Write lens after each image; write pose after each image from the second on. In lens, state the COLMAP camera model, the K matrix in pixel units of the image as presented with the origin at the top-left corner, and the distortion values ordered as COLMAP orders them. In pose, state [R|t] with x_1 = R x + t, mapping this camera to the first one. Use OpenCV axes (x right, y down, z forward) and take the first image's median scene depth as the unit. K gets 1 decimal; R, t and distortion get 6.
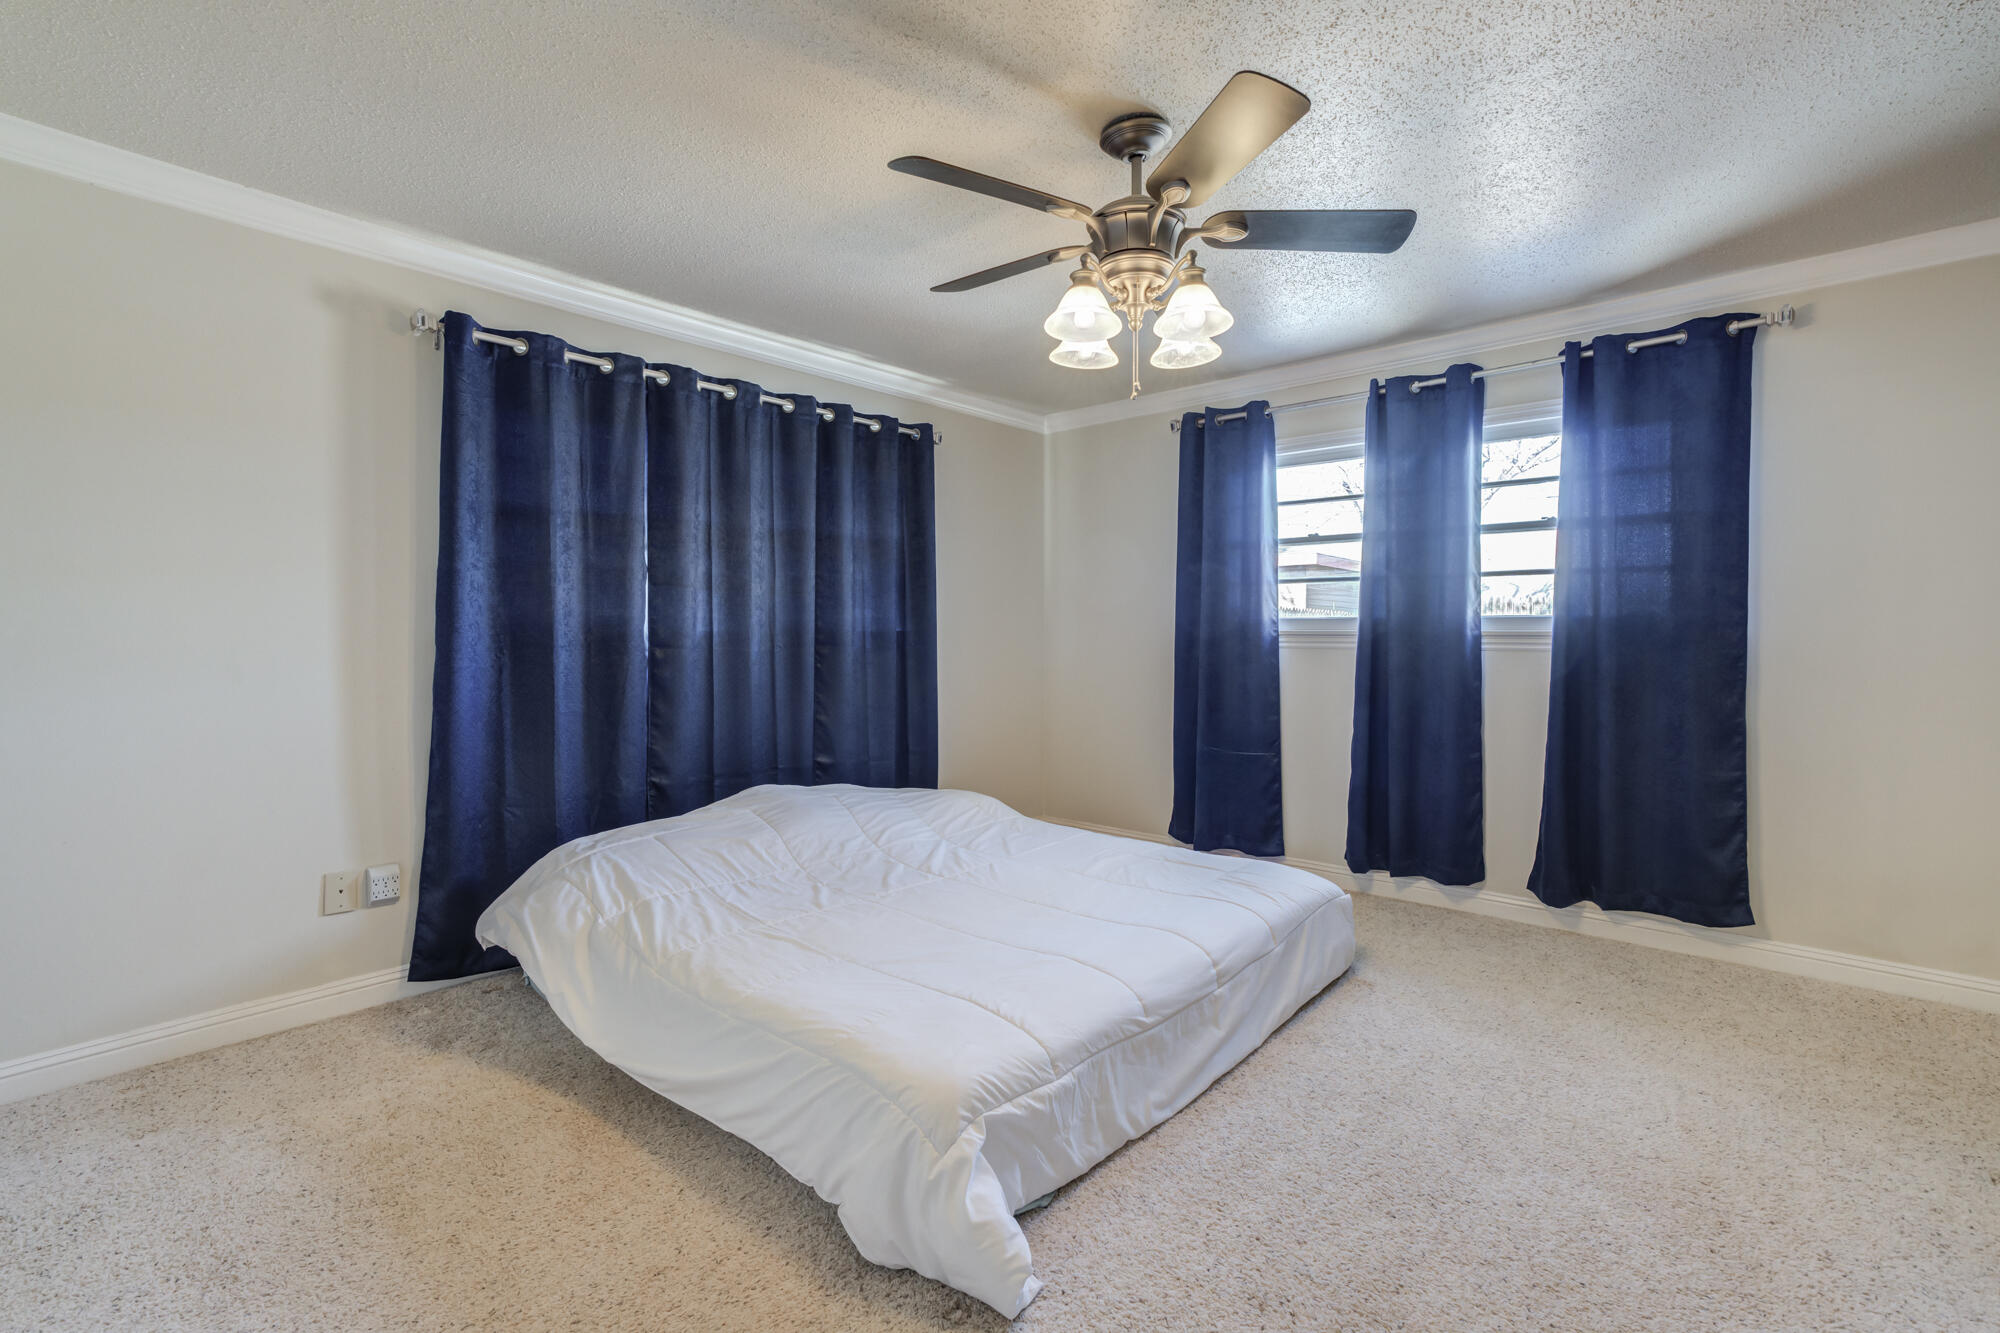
lens RADIAL K [[890.1, 0, 990.8], [0, 890.1, 651.2], [0, 0, 1]] dist [0.001672, 0.015715]
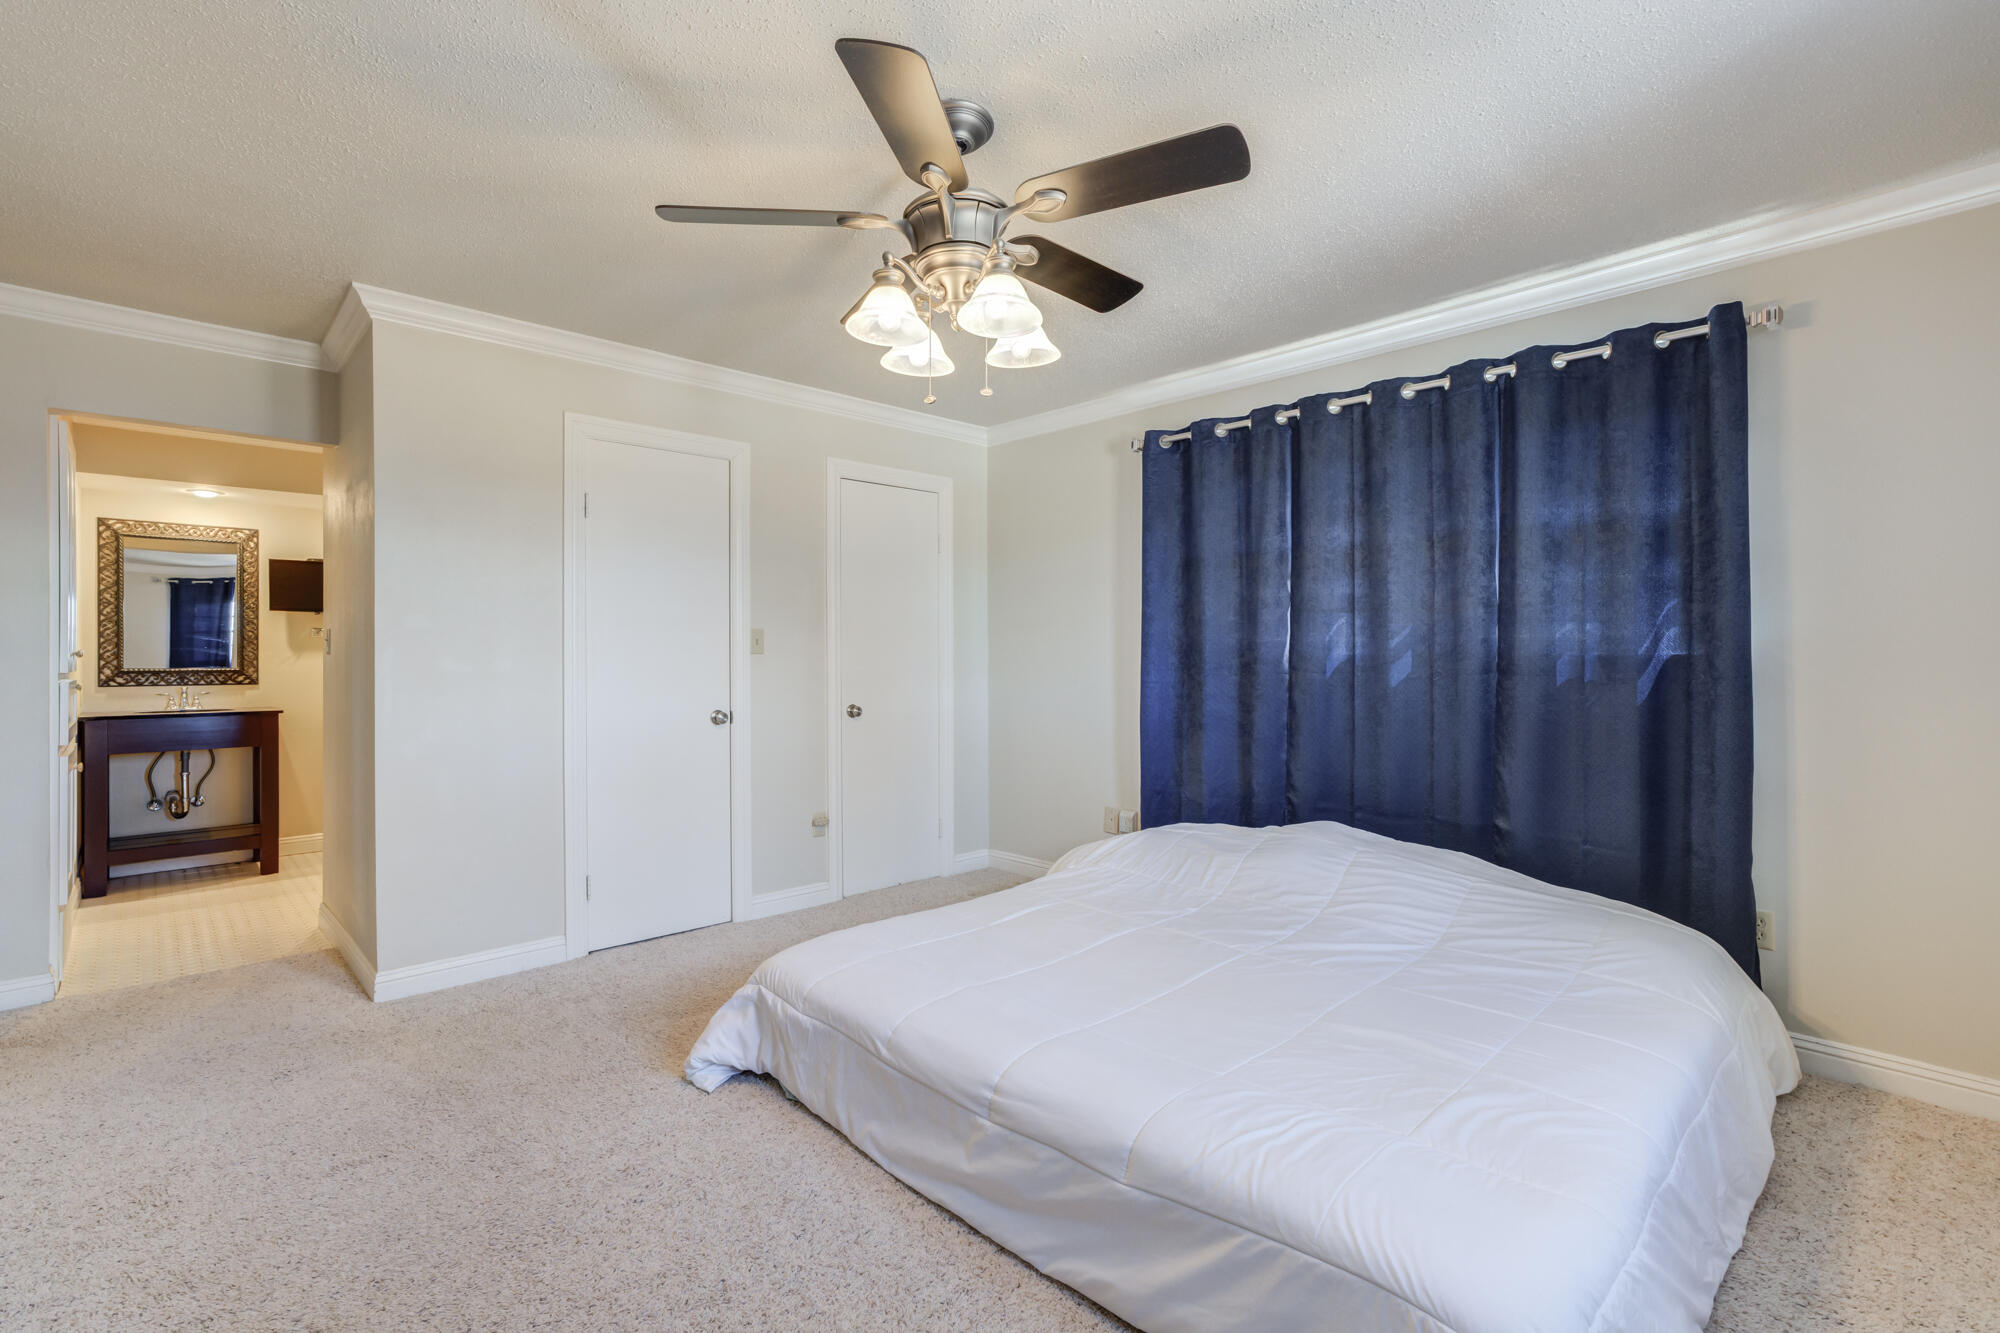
lens RADIAL K [[890.1, 0, 990.8], [0, 890.1, 651.2], [0, 0, 1]] dist [0.001672, 0.015715]
pose [[-0.052364, 0.001721, -0.998627, 0.730782], [-0.017546, 0.999843, 0.002643, -0.025029], [0.998474, 0.017660, -0.052326, 0.730026]]
